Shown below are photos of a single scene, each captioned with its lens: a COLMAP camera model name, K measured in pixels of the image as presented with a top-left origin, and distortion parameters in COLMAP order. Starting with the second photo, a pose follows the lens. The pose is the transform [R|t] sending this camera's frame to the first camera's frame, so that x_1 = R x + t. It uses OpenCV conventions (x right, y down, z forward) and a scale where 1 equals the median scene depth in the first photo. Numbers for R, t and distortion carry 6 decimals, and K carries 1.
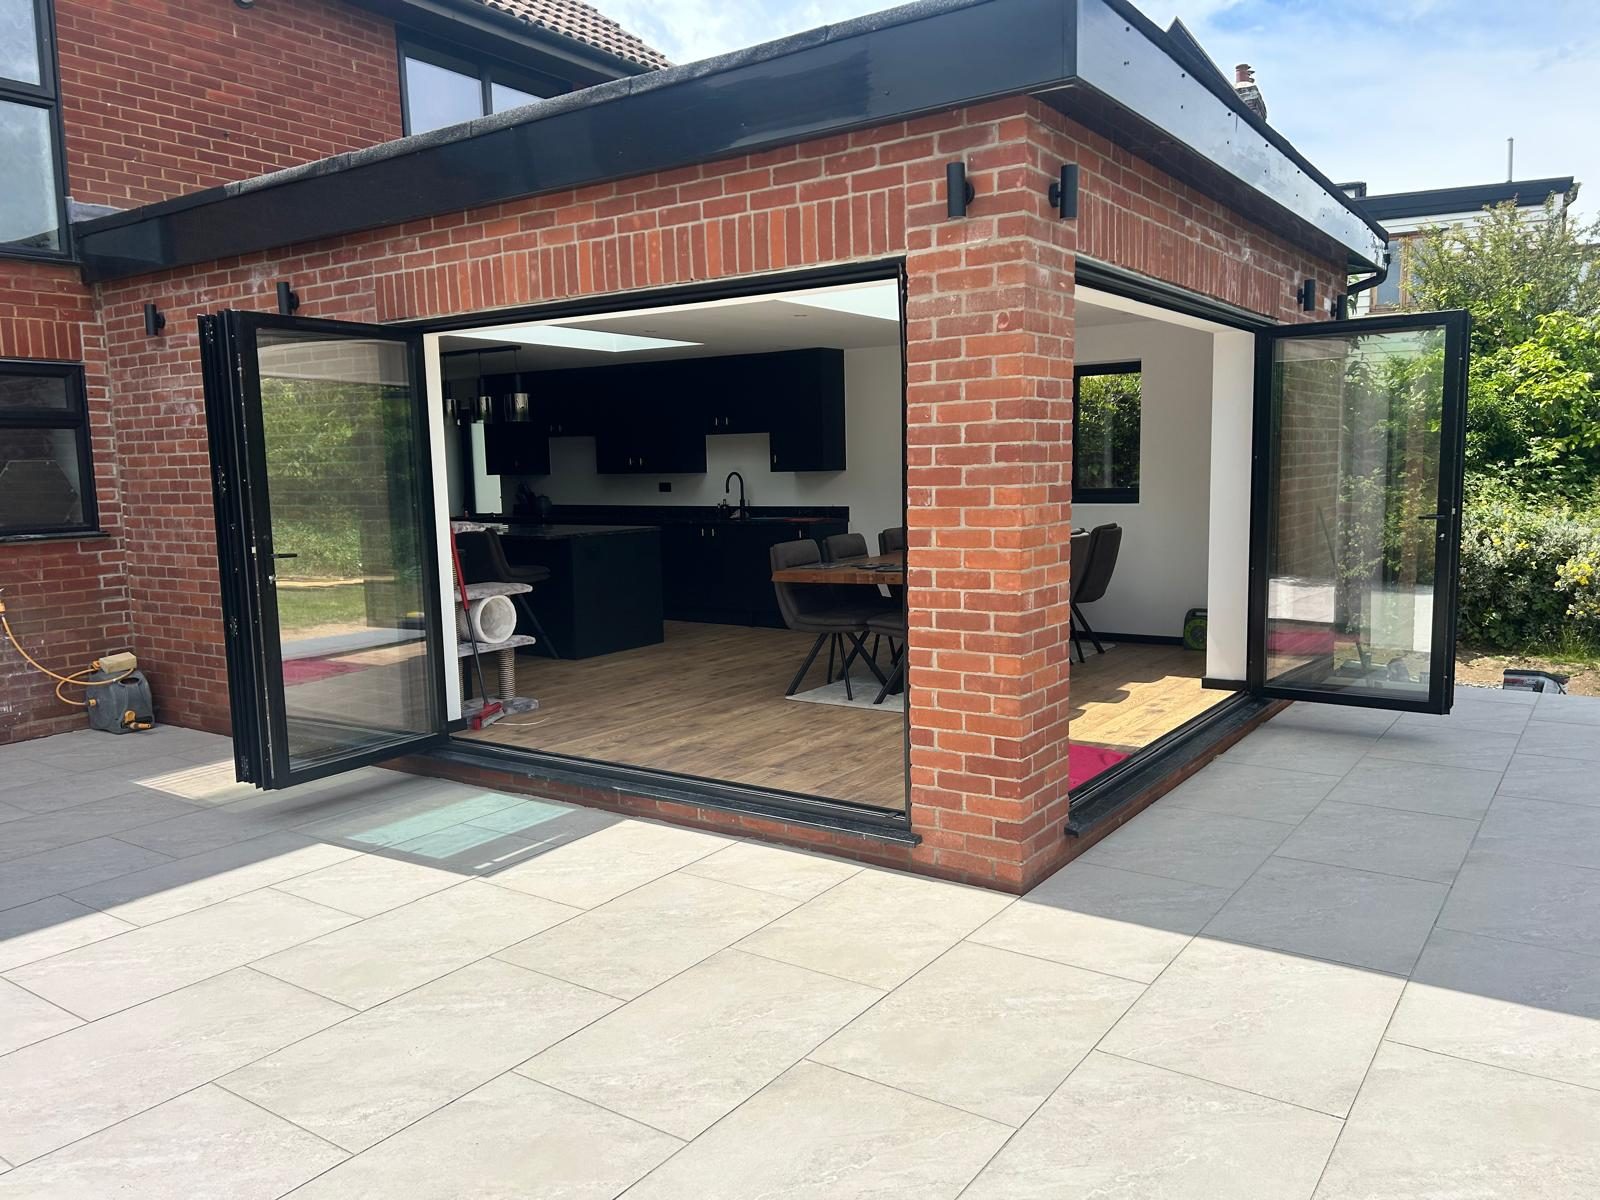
lens RADIAL K [[1202.3, 0, 814.5], [0, 1202.3, 628.0], [0, 0, 1]] dist [0.078520, -0.079613]
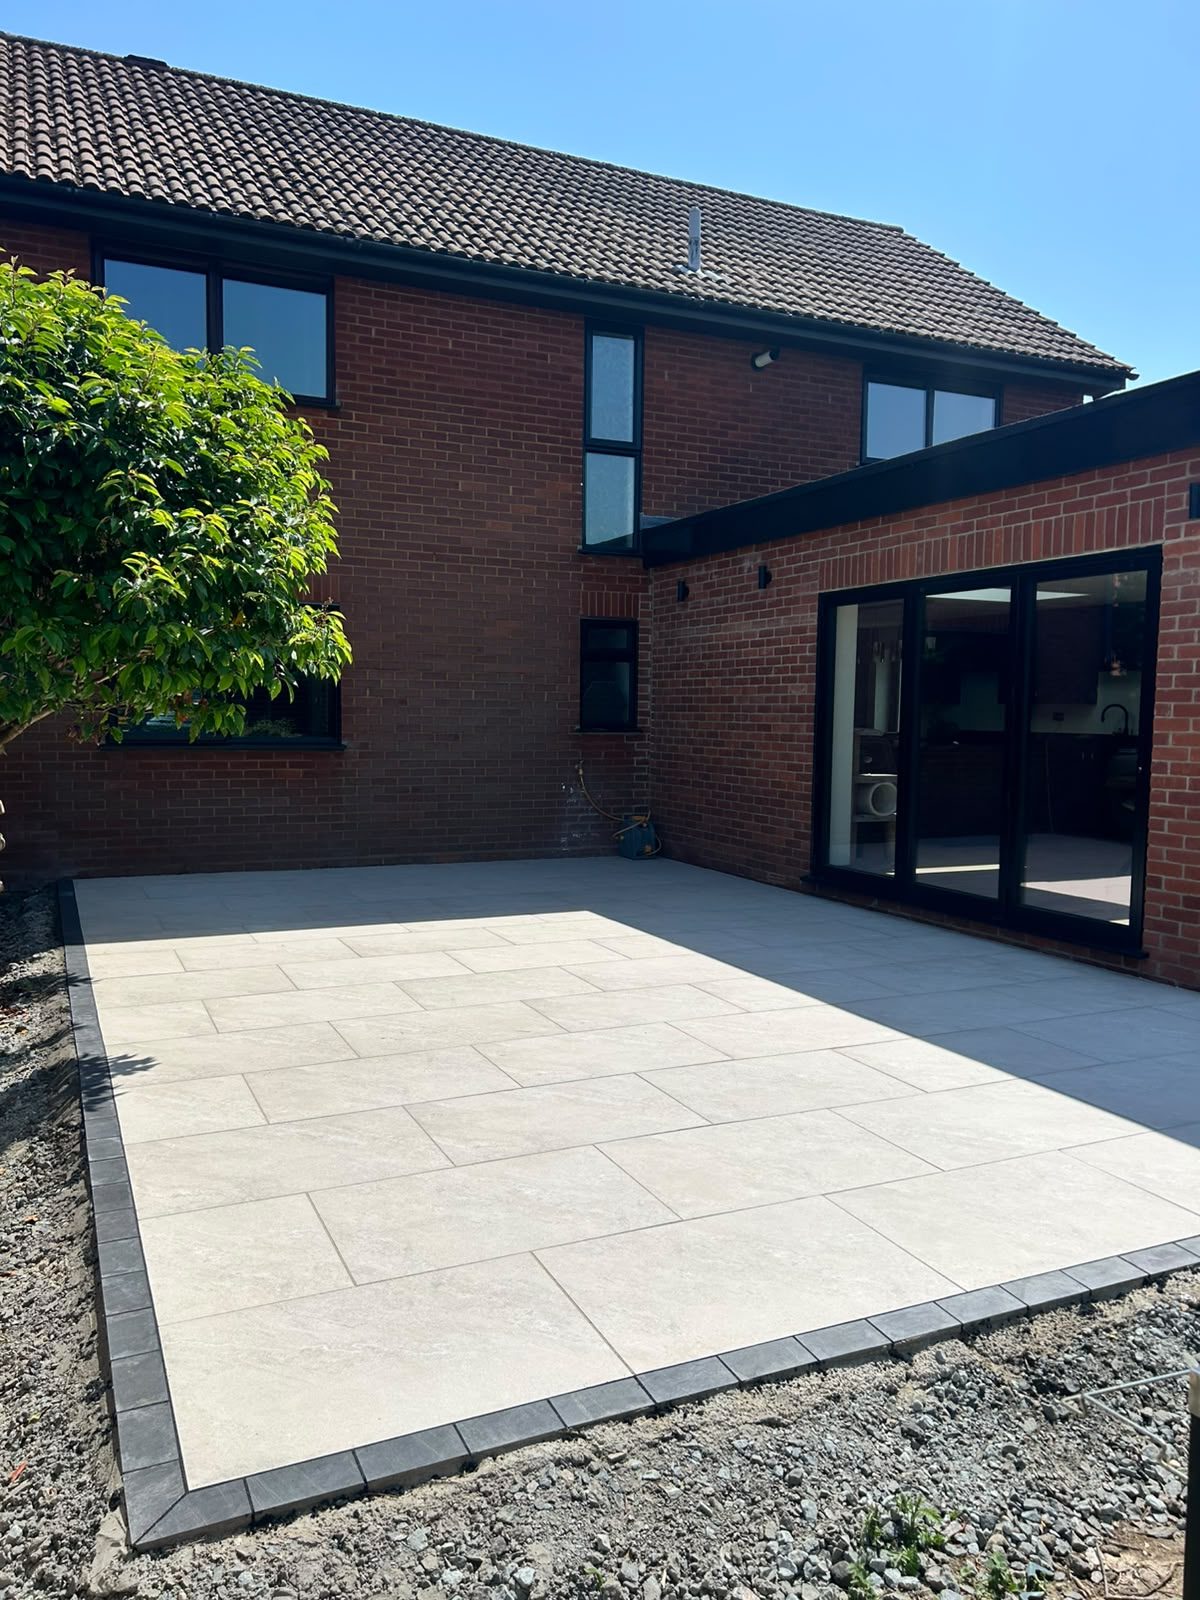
lens RADIAL K [[1202.3, 0, 602.5], [0, 1202.3, 795.2], [0, 0, 1]] dist [0.078520, -0.079613]
pose [[0.862104, 0.067307, -0.502242, 0.195180], [-0.096596, 0.994793, -0.032494, 0.079907], [0.497440, 0.076528, 0.864117, -0.441367]]
